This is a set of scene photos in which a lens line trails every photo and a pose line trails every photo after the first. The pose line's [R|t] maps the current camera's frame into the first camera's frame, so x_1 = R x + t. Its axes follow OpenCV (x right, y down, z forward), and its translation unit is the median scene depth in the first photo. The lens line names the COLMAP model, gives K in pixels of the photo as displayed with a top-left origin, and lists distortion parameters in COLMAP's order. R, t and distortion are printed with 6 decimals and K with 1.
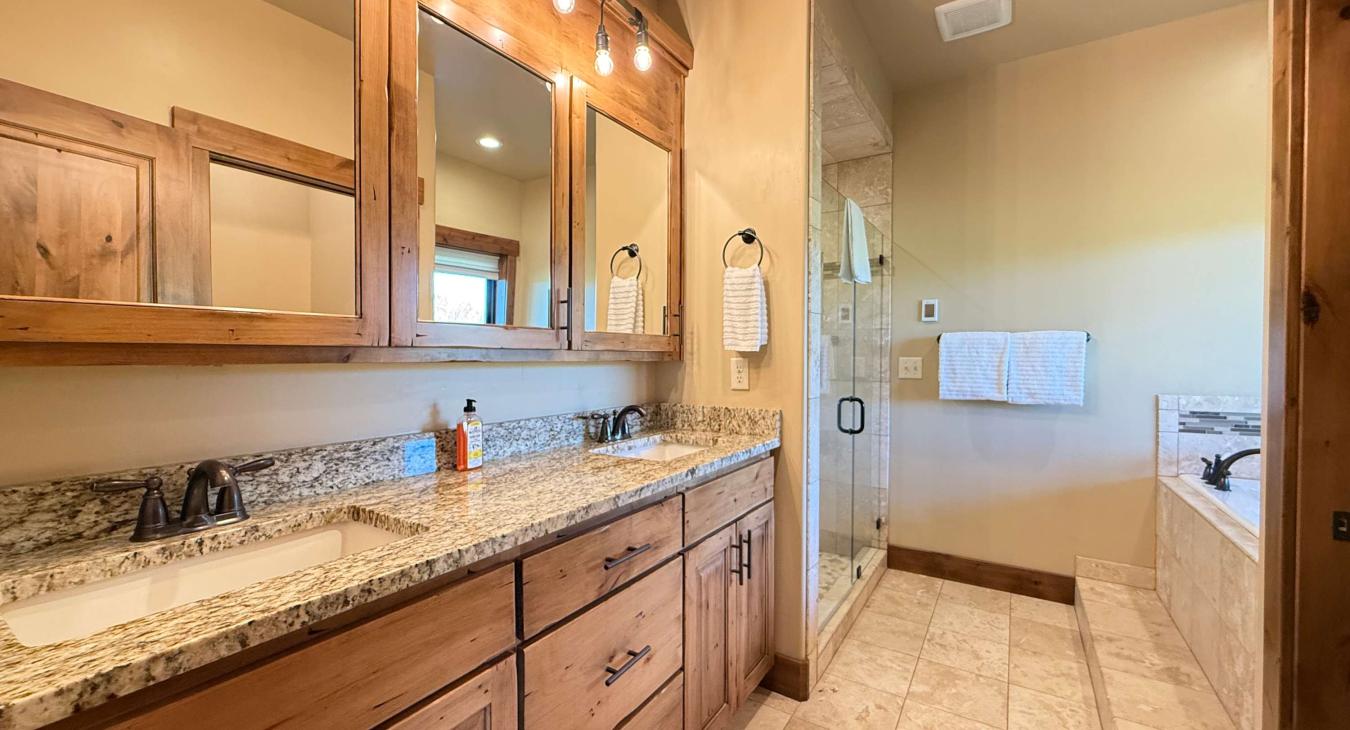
lens RADIAL K [[537.6, 0, 671.2], [0, 537.6, 362.7], [0, 0, 1]] dist [0.001061, -0.000221]
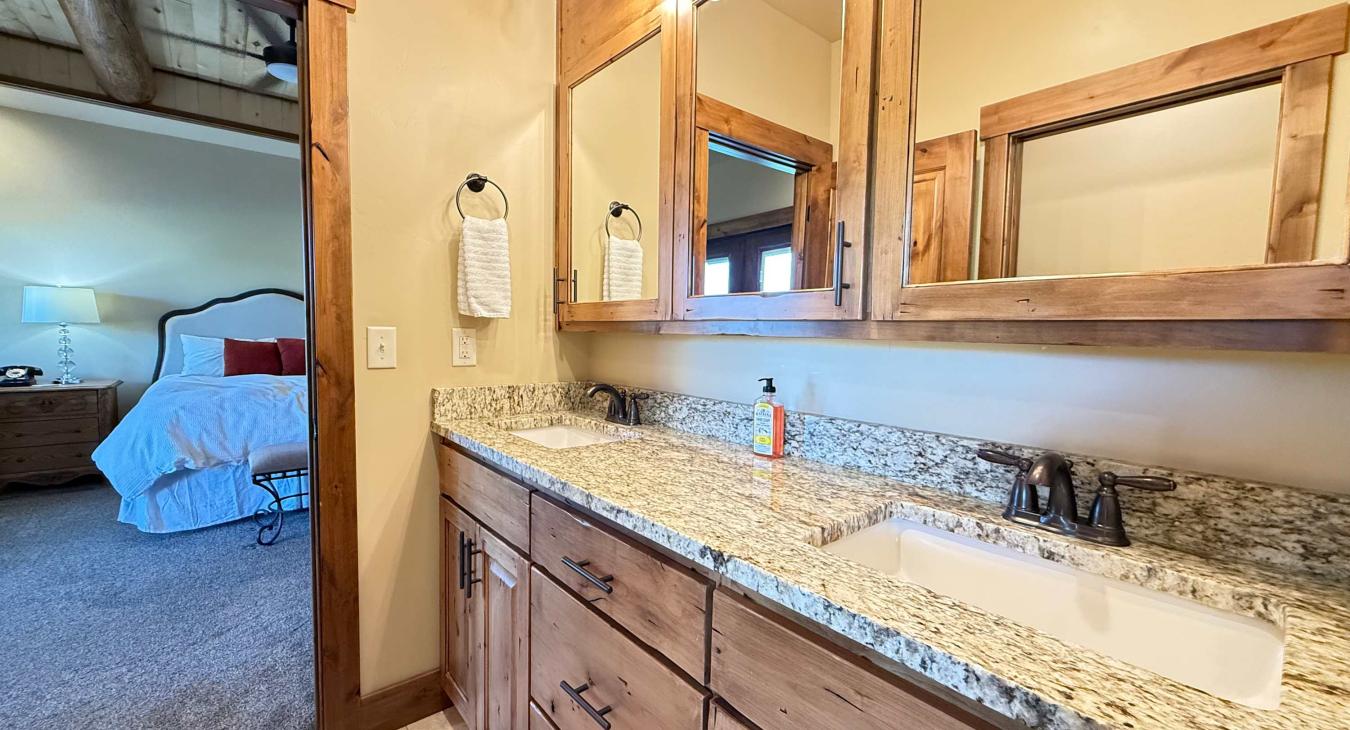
lens RADIAL K [[537.6, 0, 671.2], [0, 537.6, 362.7], [0, 0, 1]] dist [0.001061, -0.000221]
pose [[-0.291154, 0.052438, -0.955238, 0.558108], [-0.028932, 0.997557, 0.063579, -0.010717], [0.956239, 0.046148, -0.288926, 1.168667]]
